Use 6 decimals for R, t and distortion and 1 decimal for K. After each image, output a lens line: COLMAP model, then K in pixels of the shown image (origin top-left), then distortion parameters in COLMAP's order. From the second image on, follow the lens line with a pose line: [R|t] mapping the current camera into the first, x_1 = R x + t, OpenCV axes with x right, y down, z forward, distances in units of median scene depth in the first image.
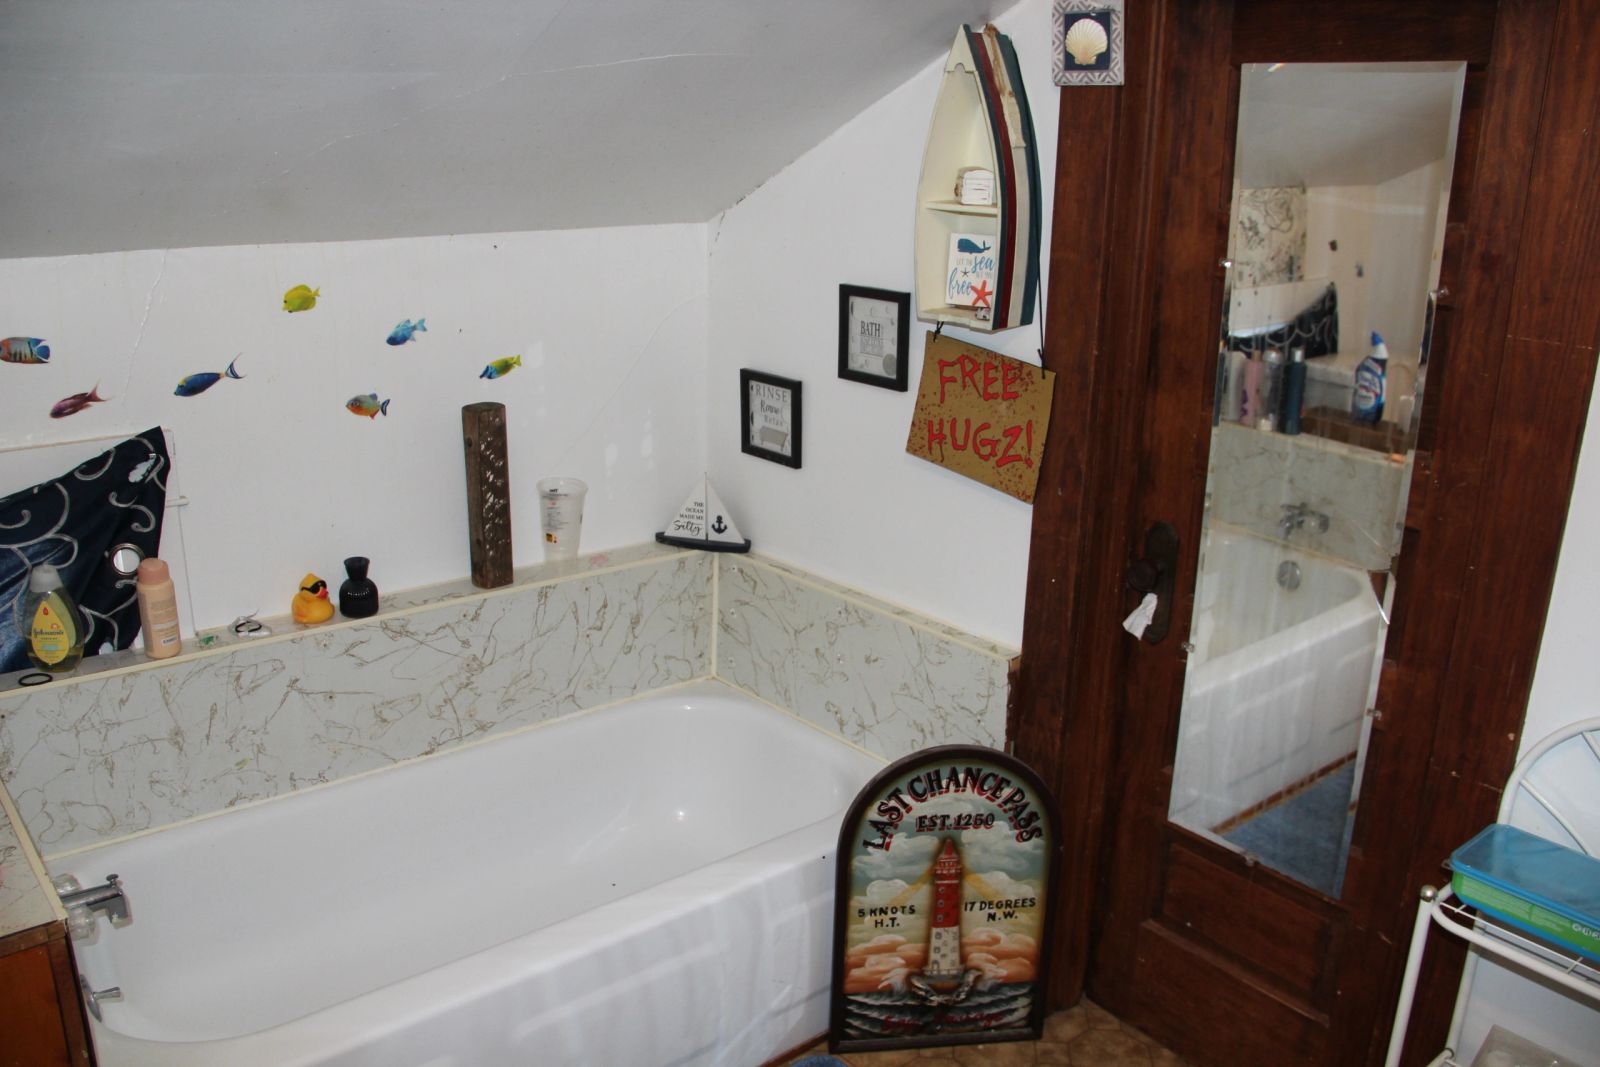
lens RADIAL K [[1312.0, 0, 803.2], [0, 1312.0, 558.1], [0, 0, 1]] dist [-0.171035, 0.119874]
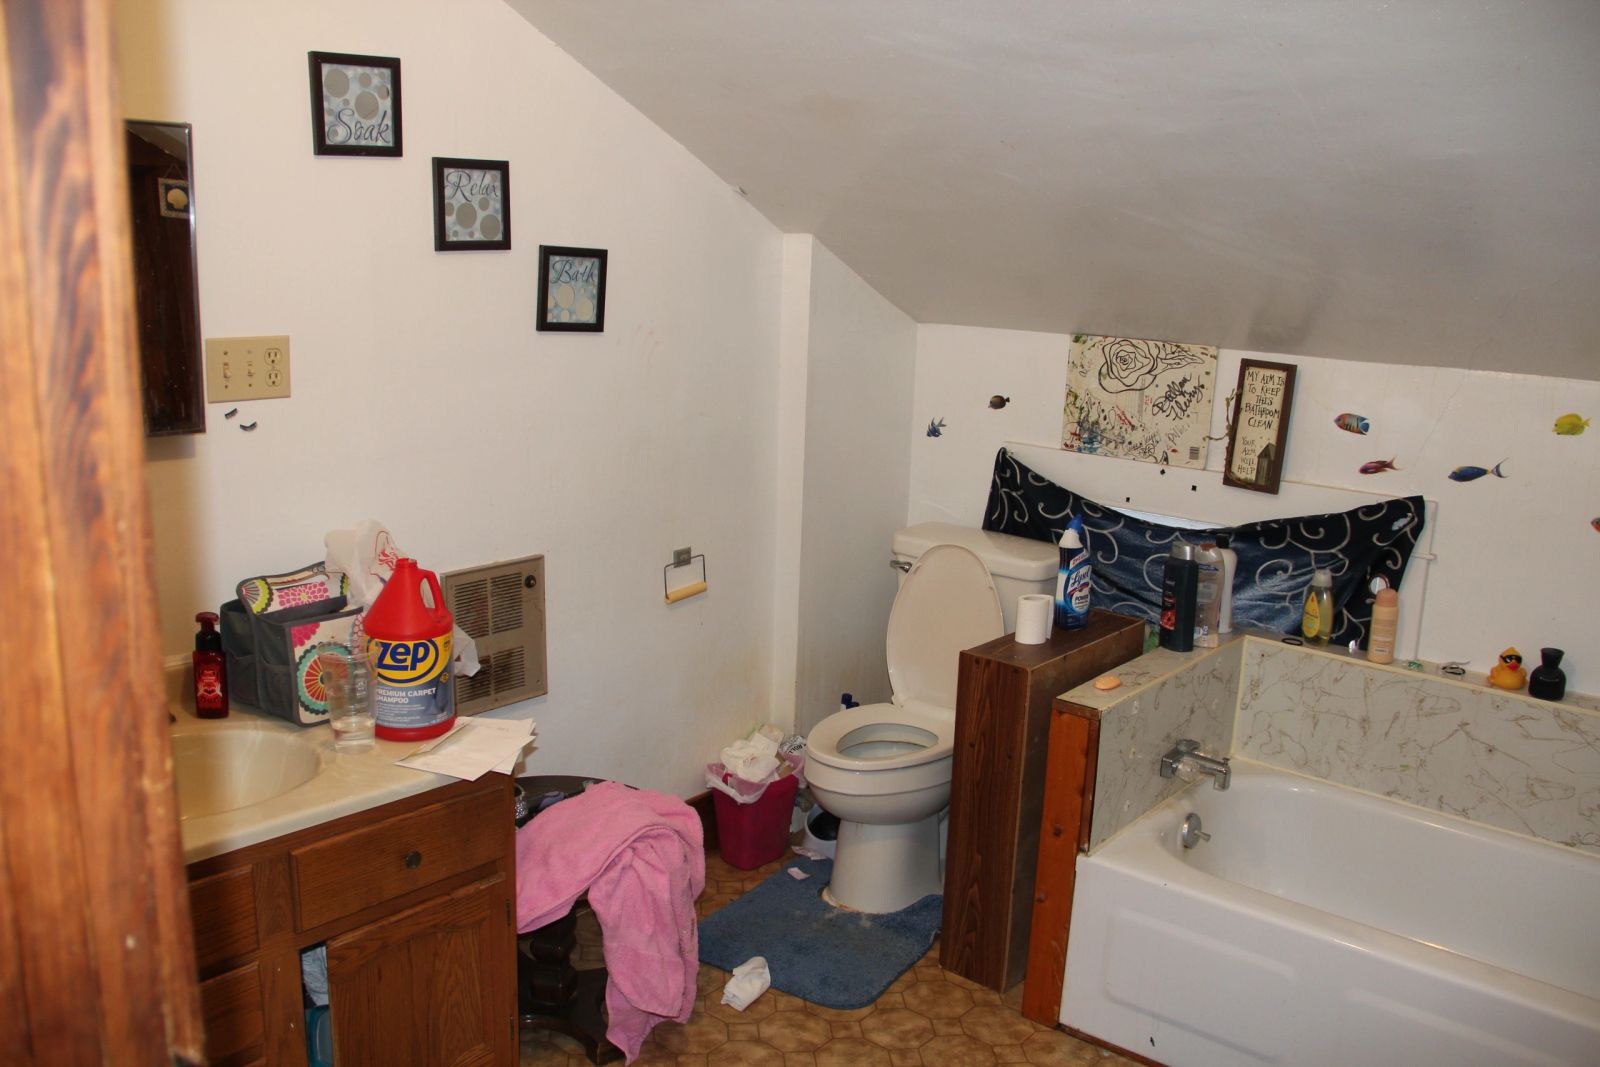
lens RADIAL K [[1312.0, 0, 803.2], [0, 1312.0, 558.1], [0, 0, 1]] dist [-0.171035, 0.119874]
pose [[0.165680, 0.197297, -0.966242, 0.685967], [-0.324182, 0.936228, 0.135581, -0.011224], [0.931373, 0.290776, 0.219075, 0.108450]]
